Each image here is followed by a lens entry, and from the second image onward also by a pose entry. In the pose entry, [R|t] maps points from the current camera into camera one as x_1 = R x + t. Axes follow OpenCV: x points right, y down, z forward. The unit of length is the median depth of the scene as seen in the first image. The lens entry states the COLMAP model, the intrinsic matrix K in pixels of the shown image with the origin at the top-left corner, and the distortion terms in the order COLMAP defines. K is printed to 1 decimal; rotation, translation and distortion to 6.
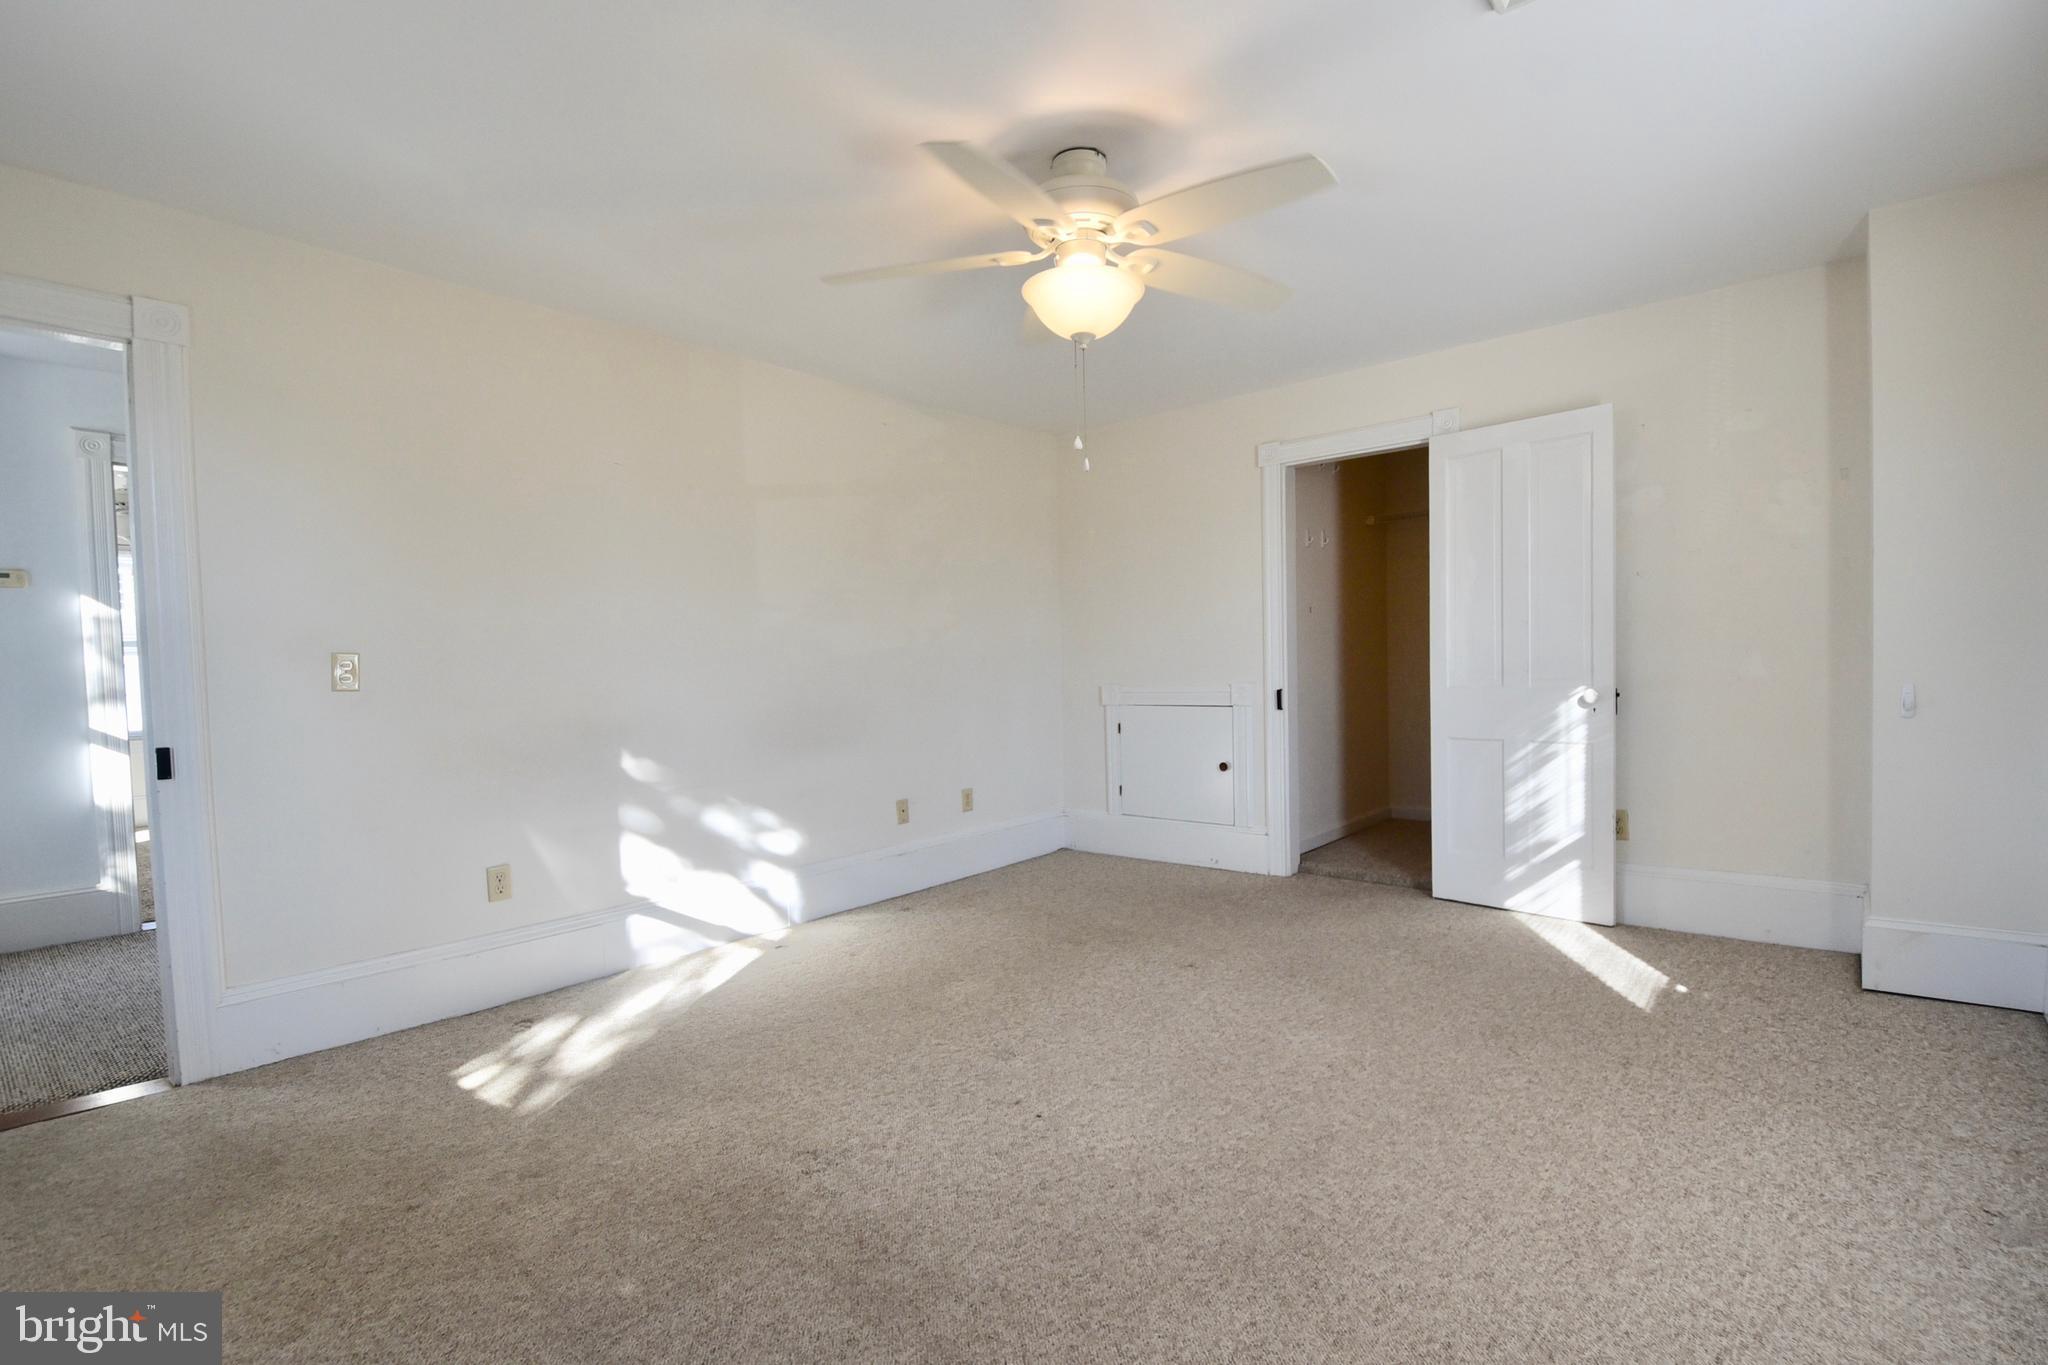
lens RADIAL K [[937.1, 0, 1024.0], [0, 937.1, 682.5], [0, 0, 1]] dist [-0.014457, -0.000377]
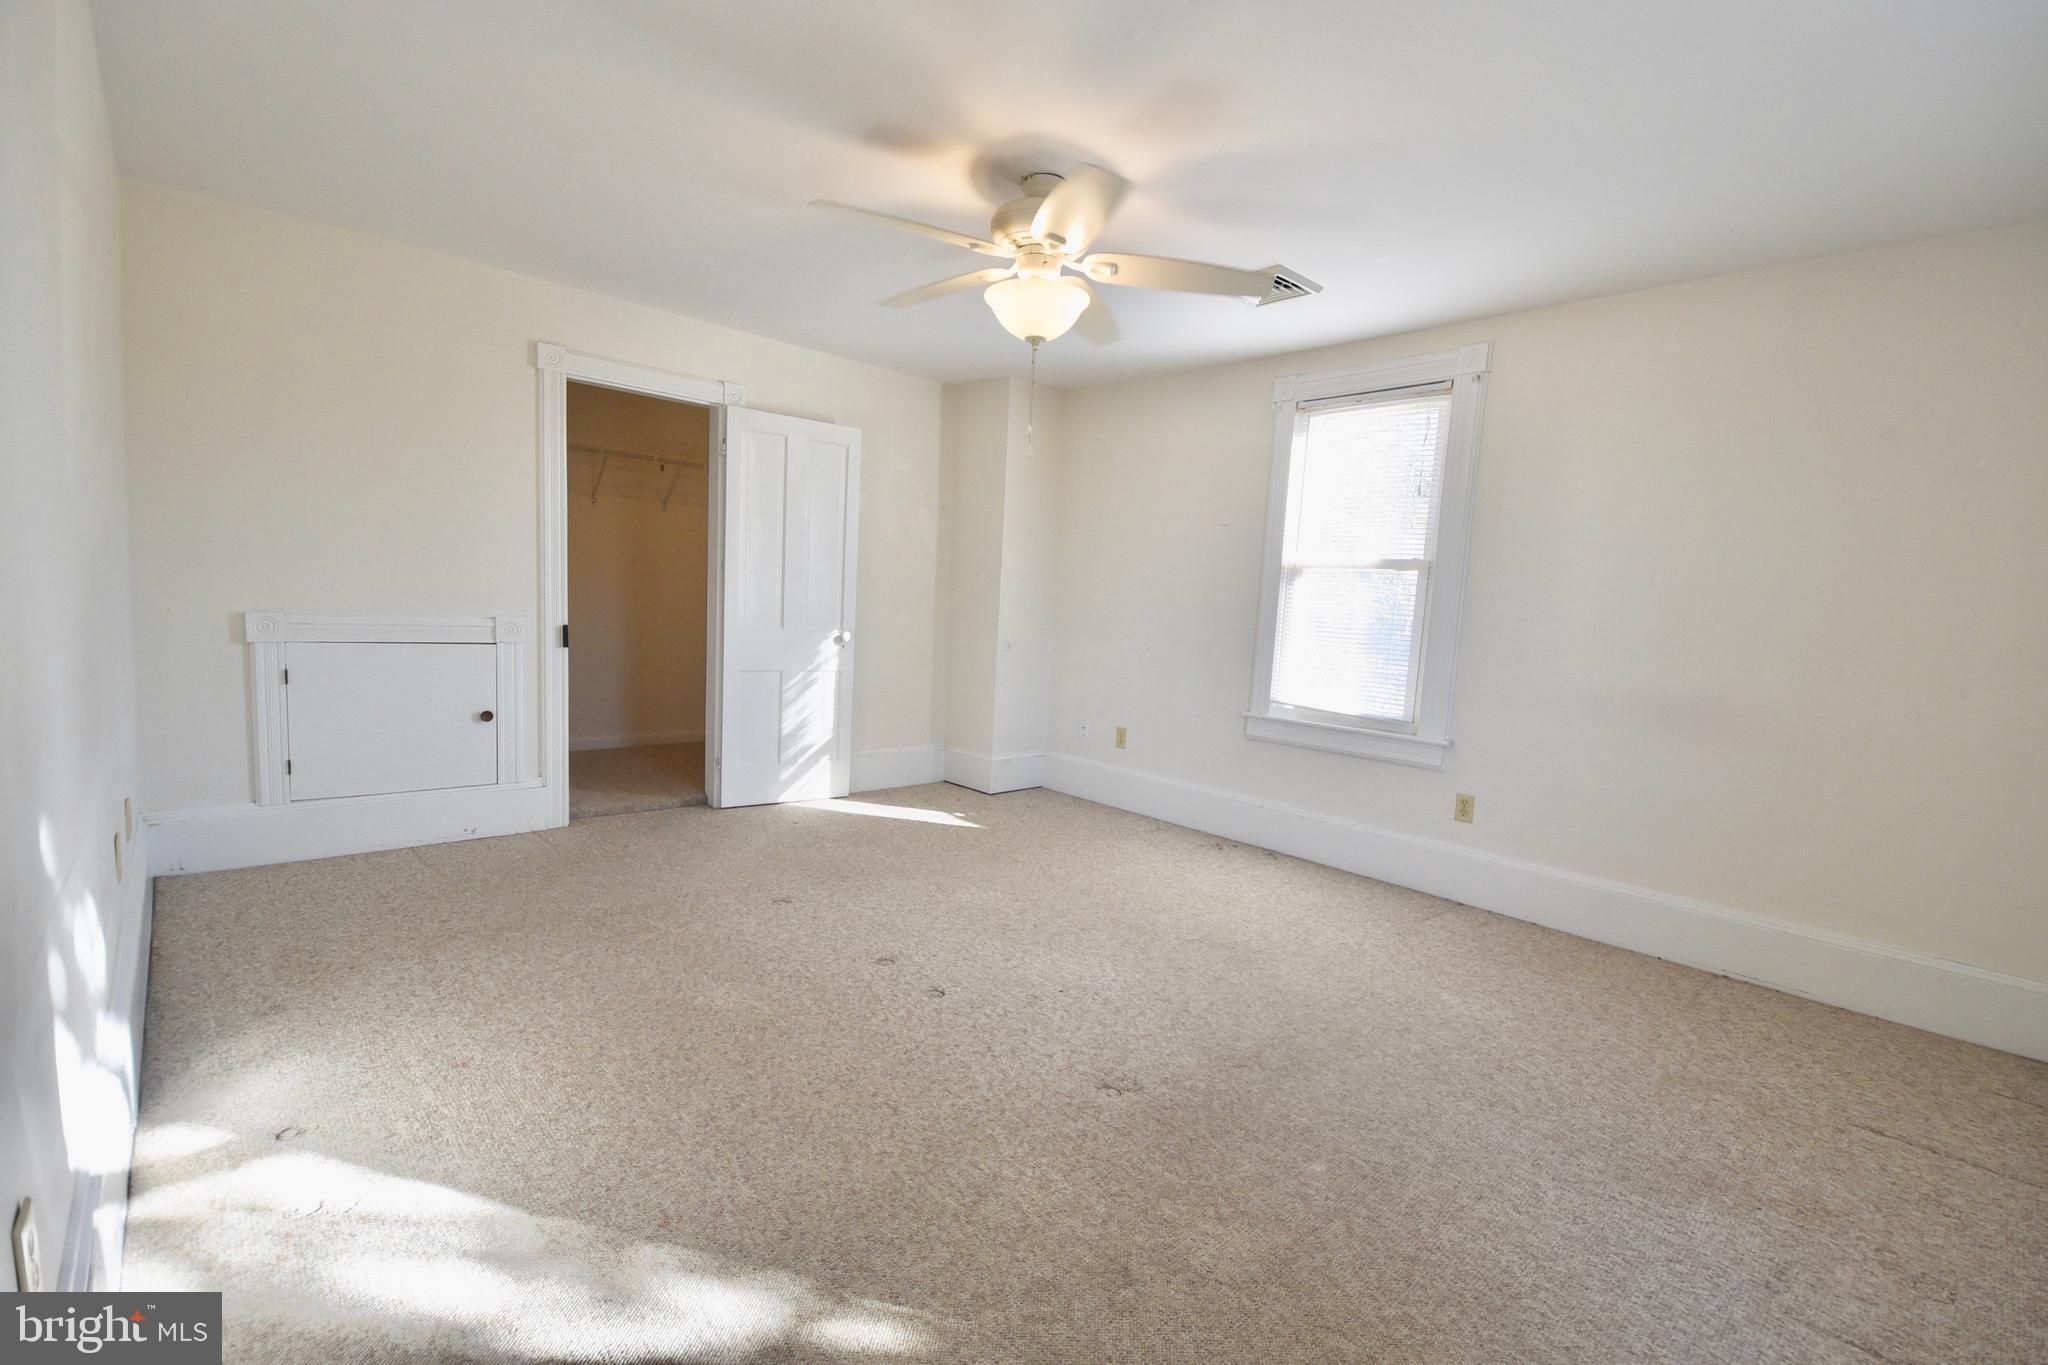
lens RADIAL K [[892.7, 0, 1040.7], [0, 892.7, 699.9], [0, 0, 1]] dist [0.020754, -0.024710]
pose [[0.114341, -0.077079, 0.990447, -0.672088], [-0.036886, 0.995969, 0.081767, -0.011426], [-0.992757, -0.045883, 0.111037, 0.537370]]
